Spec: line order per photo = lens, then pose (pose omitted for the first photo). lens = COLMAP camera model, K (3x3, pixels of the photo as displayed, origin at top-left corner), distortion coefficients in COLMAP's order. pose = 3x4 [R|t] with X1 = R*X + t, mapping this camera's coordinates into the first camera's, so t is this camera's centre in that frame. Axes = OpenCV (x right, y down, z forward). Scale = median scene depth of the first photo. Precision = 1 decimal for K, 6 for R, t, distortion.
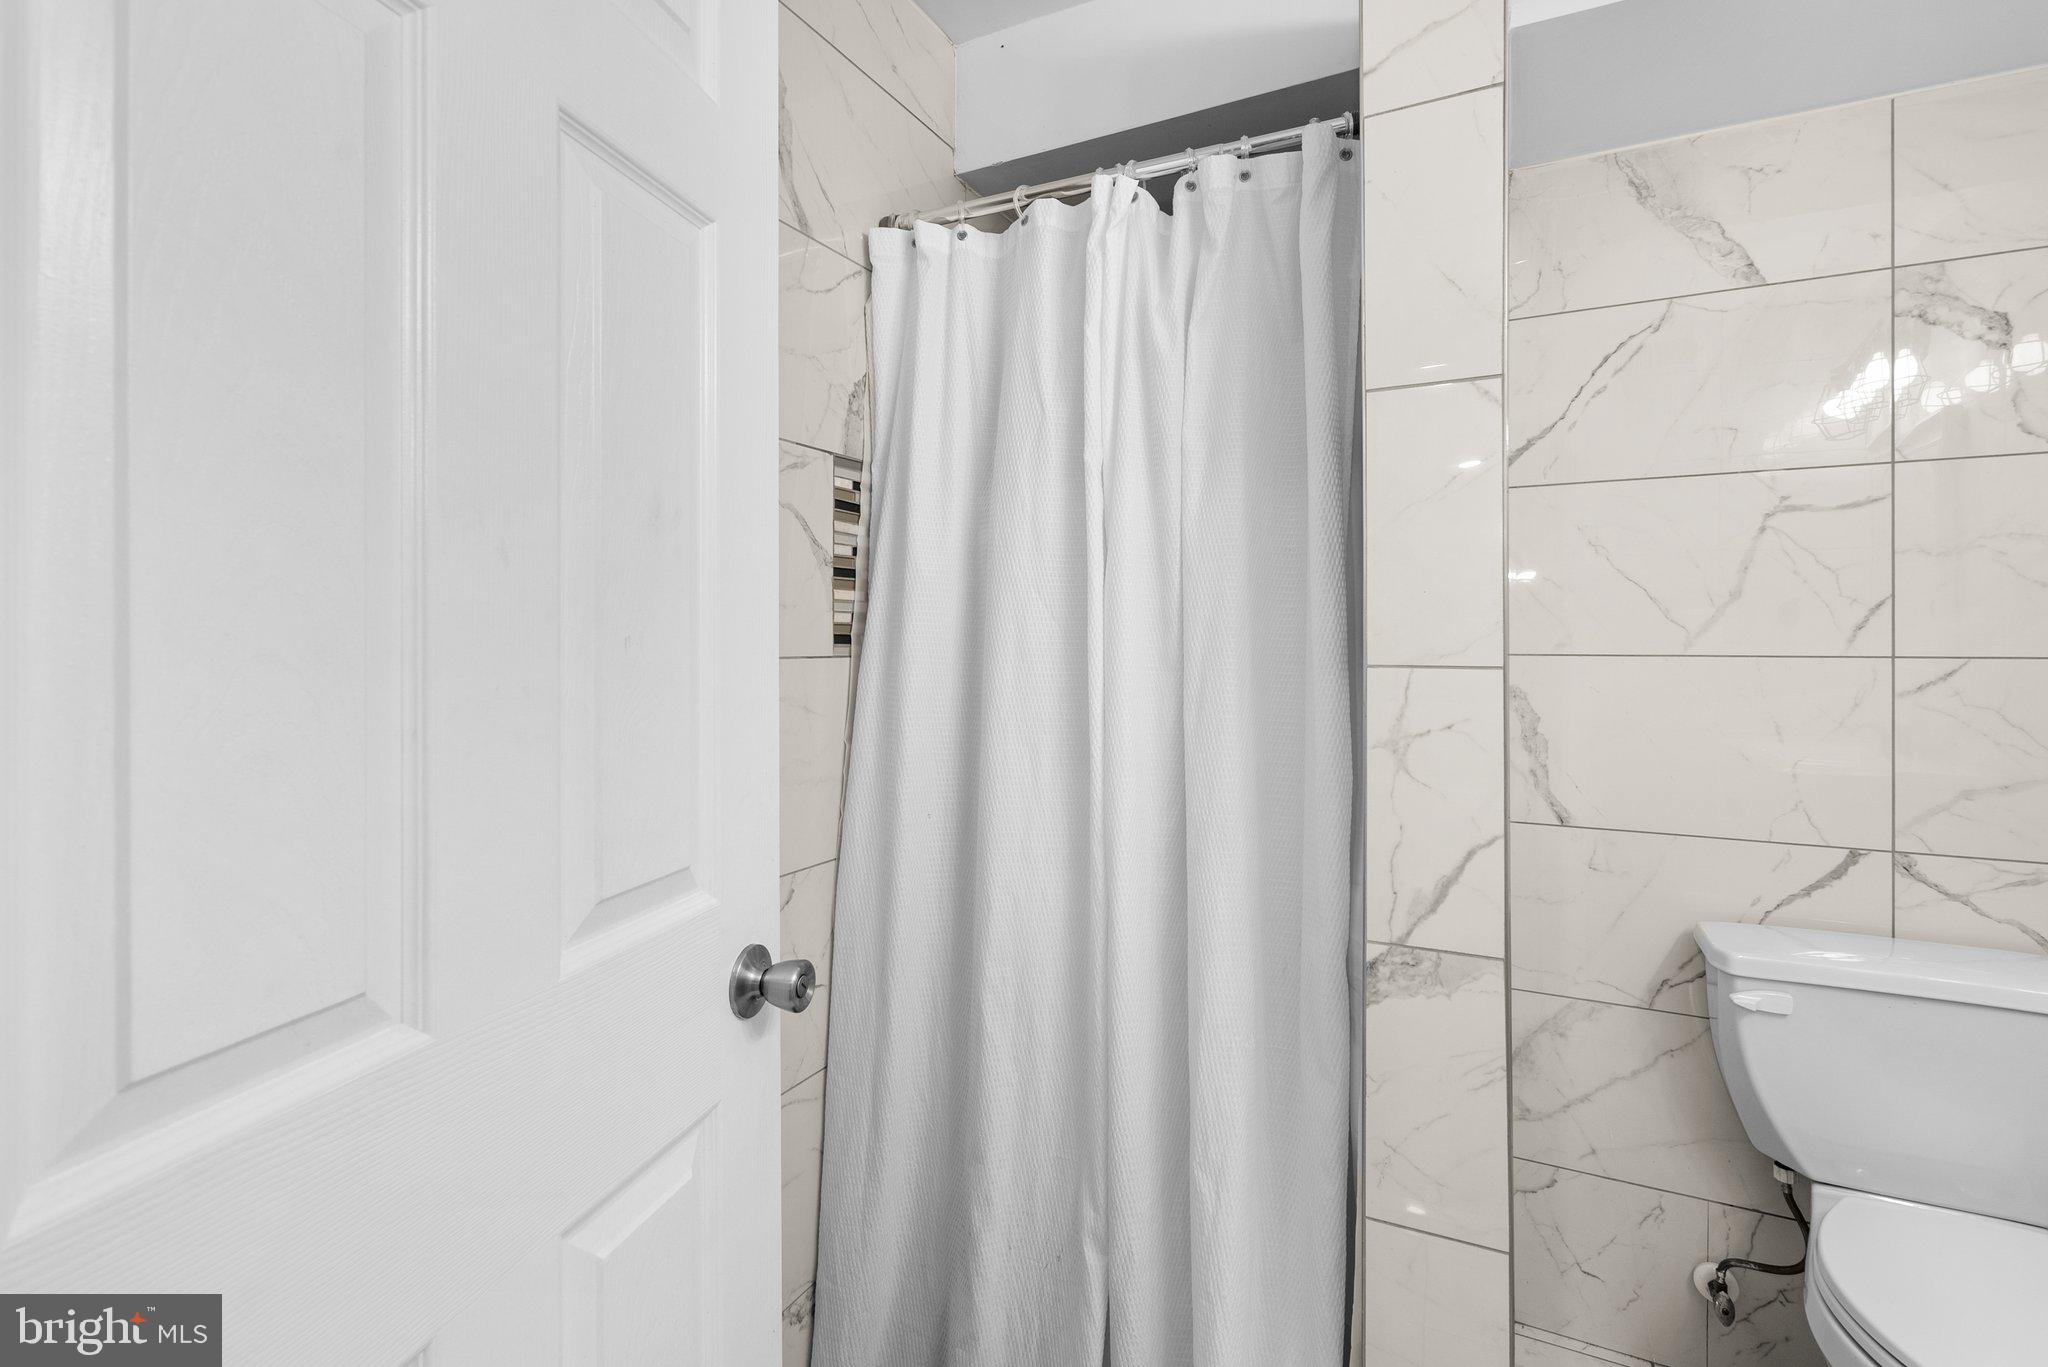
lens RADIAL K [[940.0, 0, 990.0], [0, 940.0, 644.5], [0, 0, 1]] dist [0.000596, 0.000020]
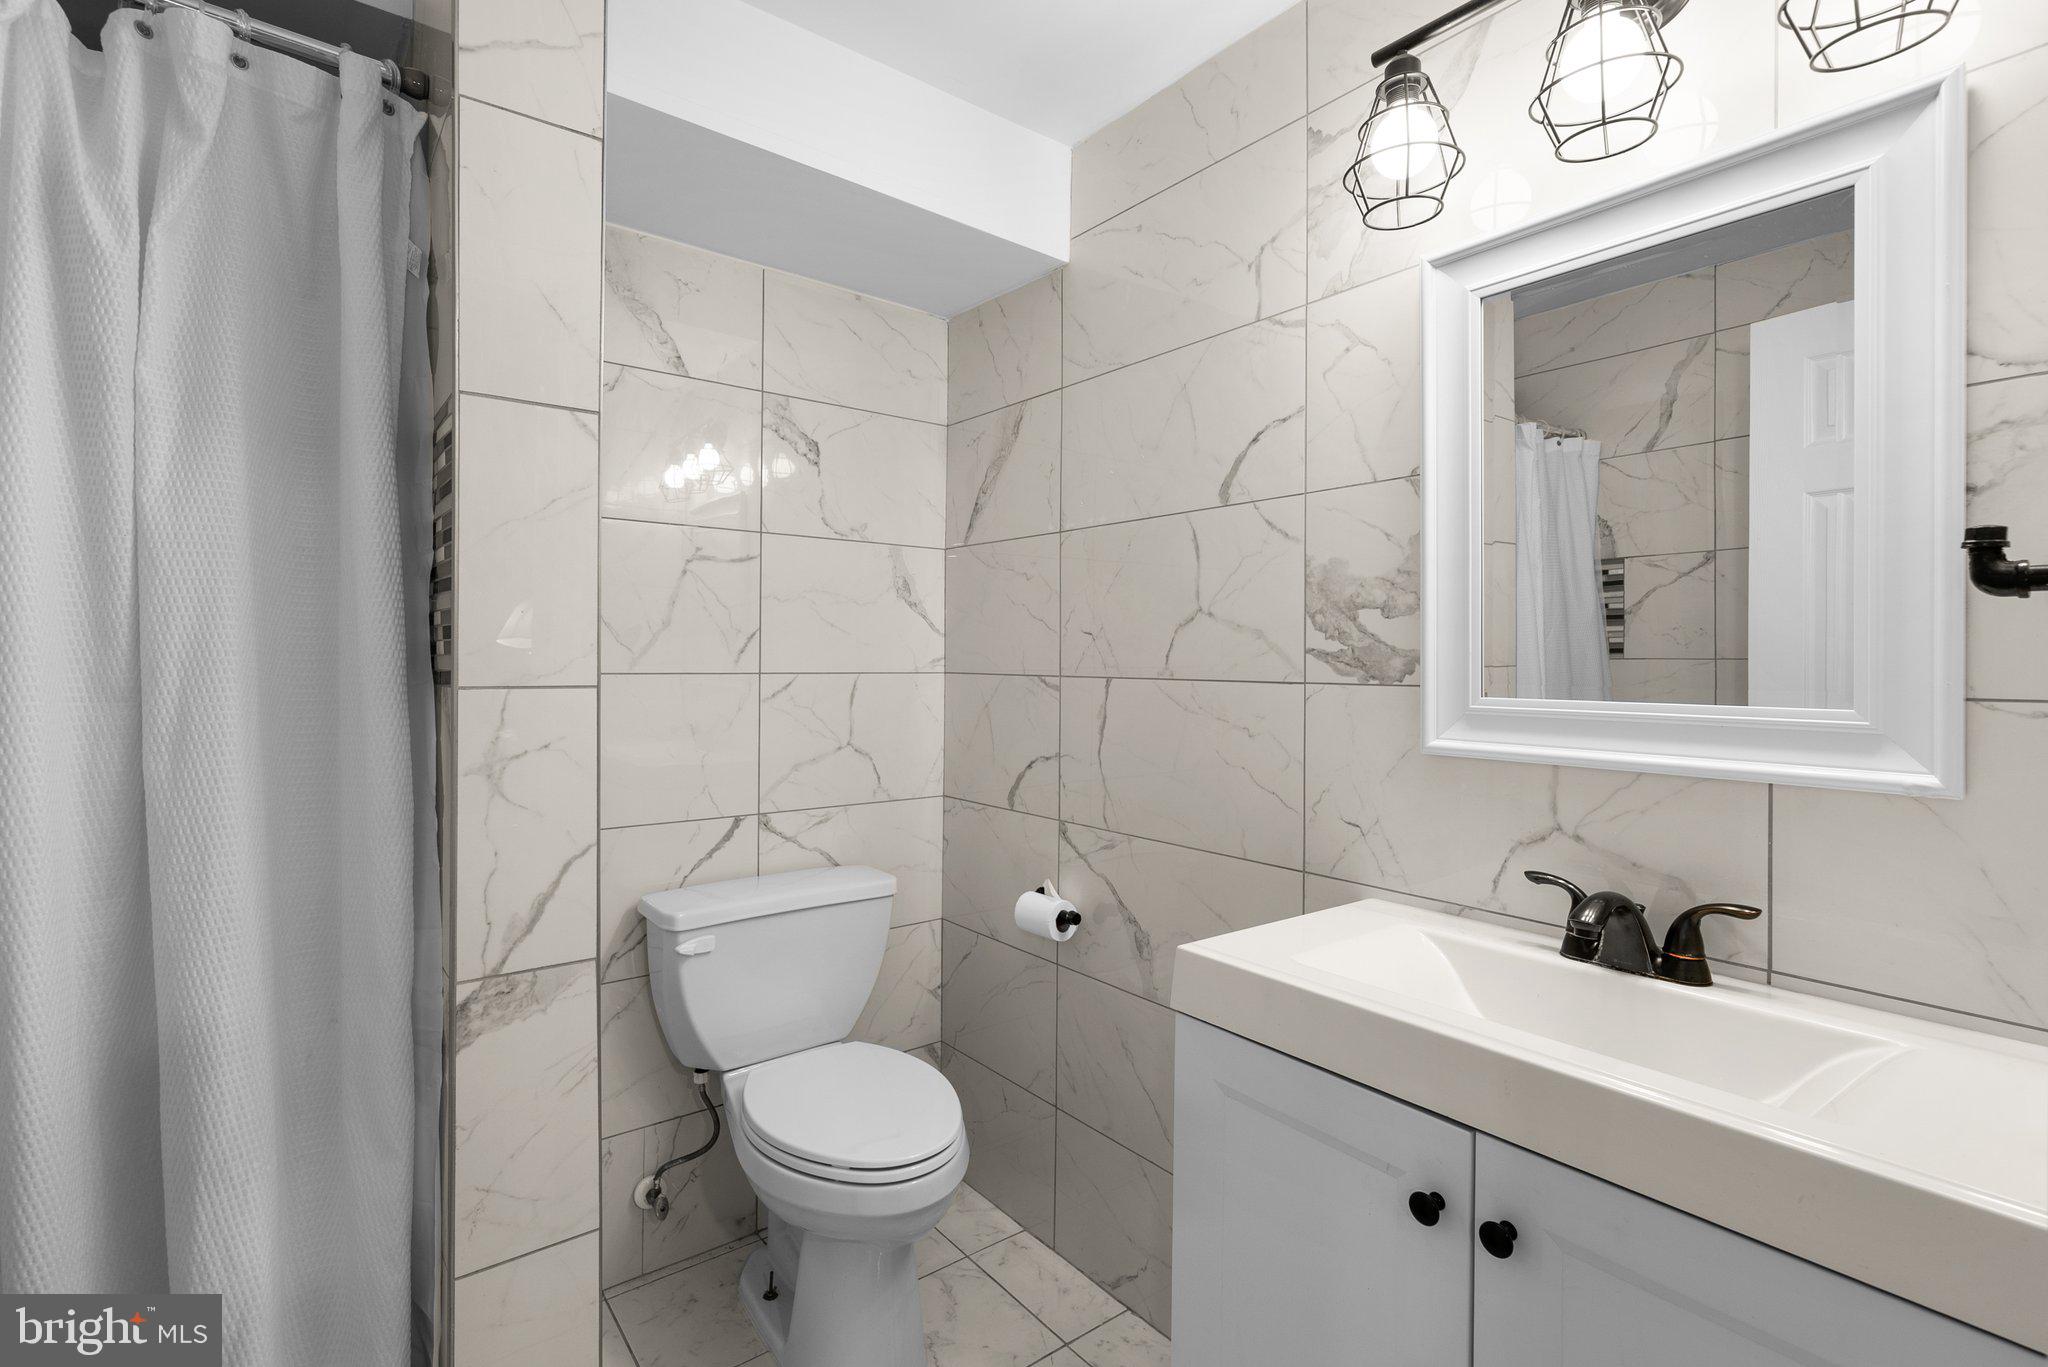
lens RADIAL K [[941.6, 0, 1023.2], [0, 941.6, 674.3], [0, 0, 1]] dist [0.000714, 0.000561]
pose [[0.424300, -0.009272, 0.905474, -0.163574], [-0.001864, 0.999937, 0.011113, -0.001528], [-0.905520, -0.006403, 0.424256, 0.078696]]
